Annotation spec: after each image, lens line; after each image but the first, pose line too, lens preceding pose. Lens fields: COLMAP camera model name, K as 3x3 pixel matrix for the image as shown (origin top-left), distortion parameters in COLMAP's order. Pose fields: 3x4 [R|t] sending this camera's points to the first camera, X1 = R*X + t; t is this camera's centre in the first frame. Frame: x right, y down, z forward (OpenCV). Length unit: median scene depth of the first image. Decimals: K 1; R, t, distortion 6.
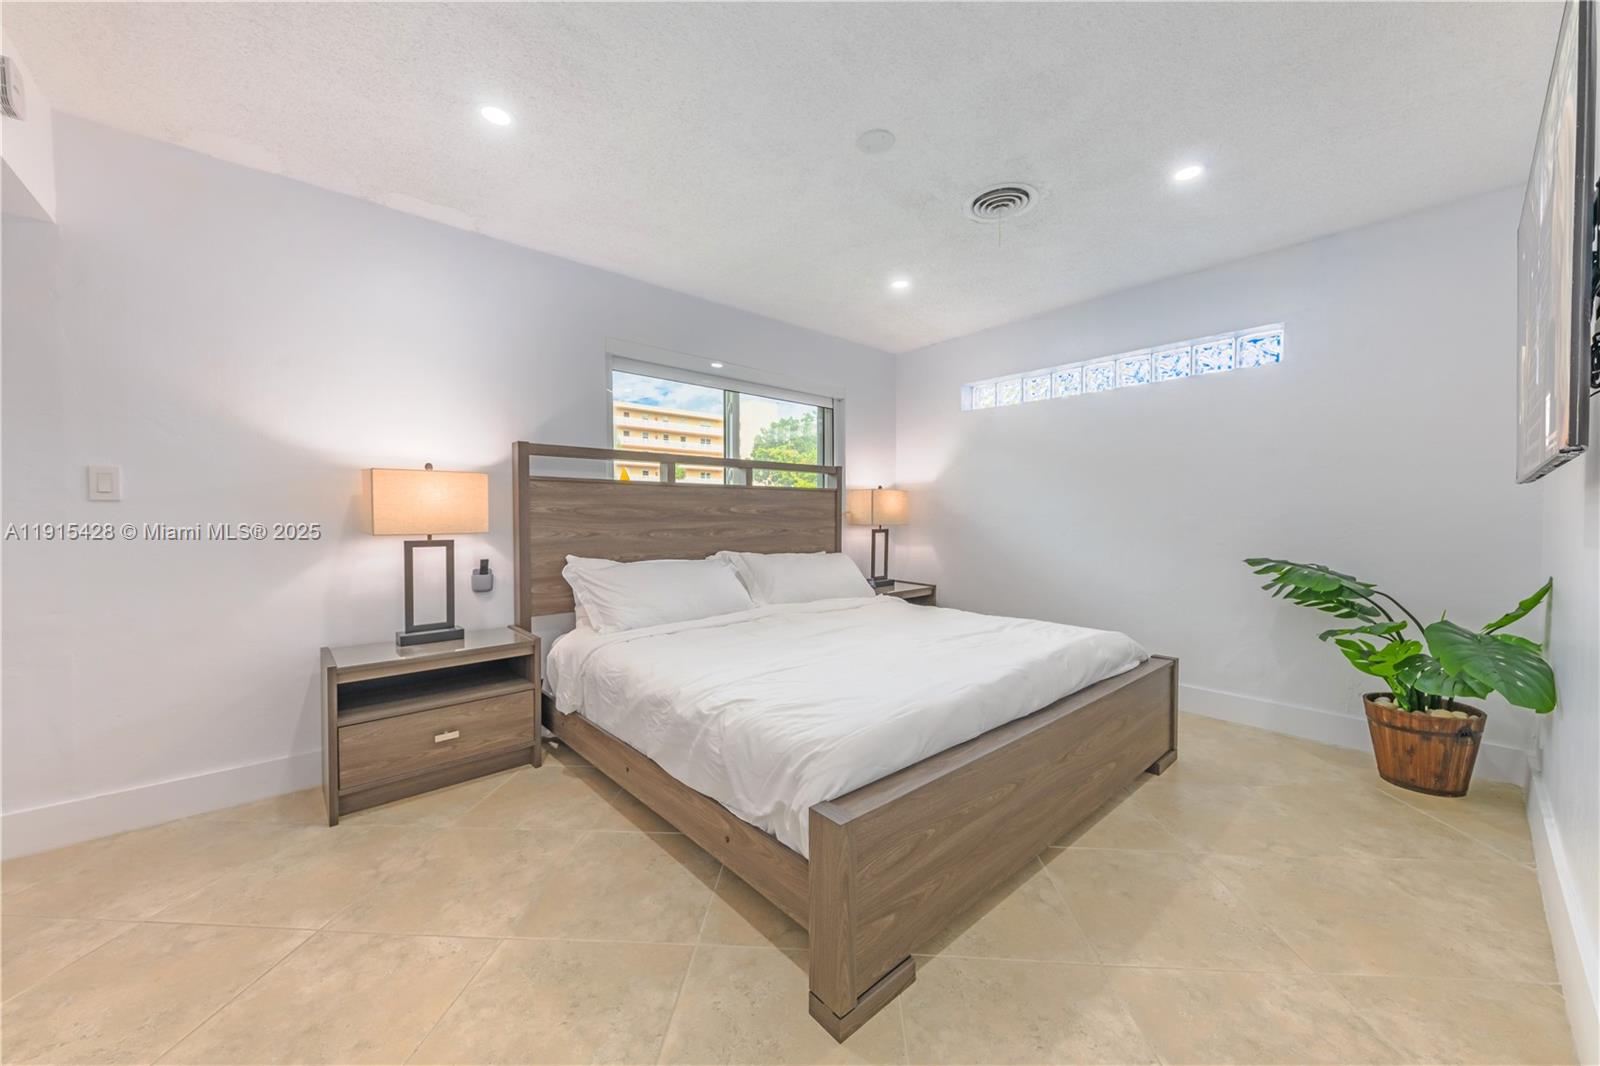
lens RADIAL K [[578.7, 0, 800.9], [0, 578.7, 534.1], [0, 0, 1]] dist [0.000035, 0.000122]
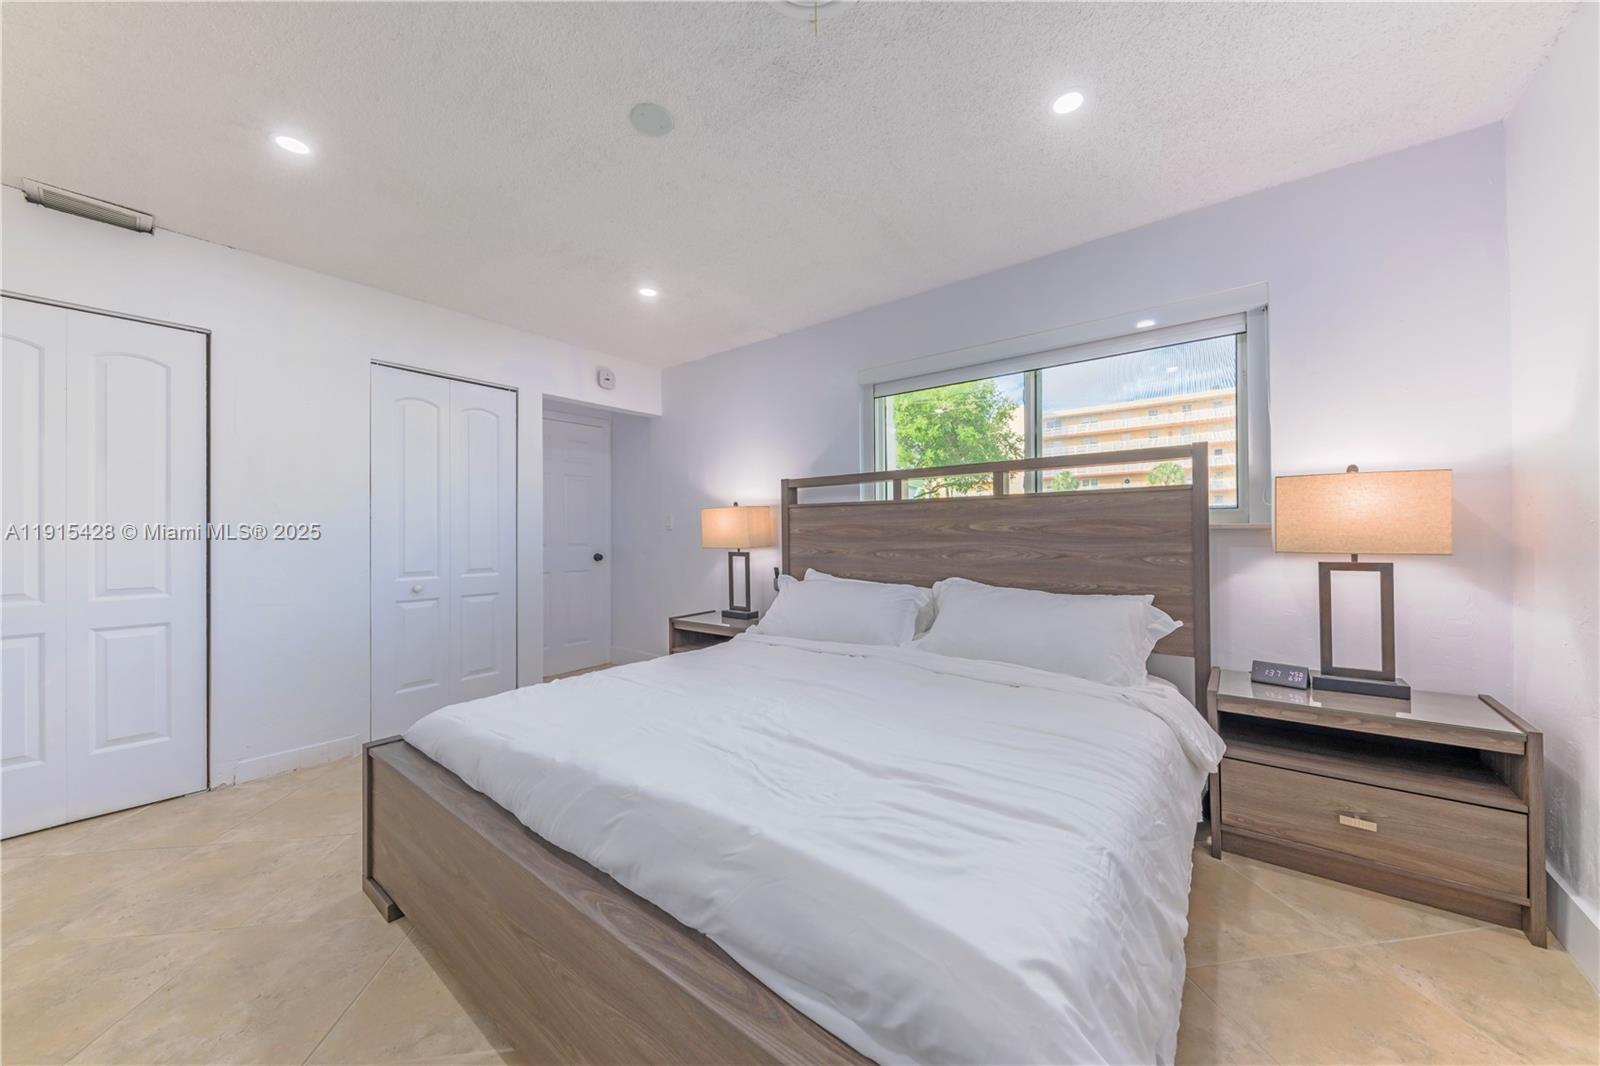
lens RADIAL K [[559.5, 0, 798.9], [0, 559.5, 525.7], [0, 0, 1]] dist [0.017917, 0.000001]
pose [[0.174807, -0.019079, -0.984418, 0.672054], [-0.026760, 0.999351, -0.024120, -0.021376], [0.984239, 0.030559, 0.174183, 0.705584]]
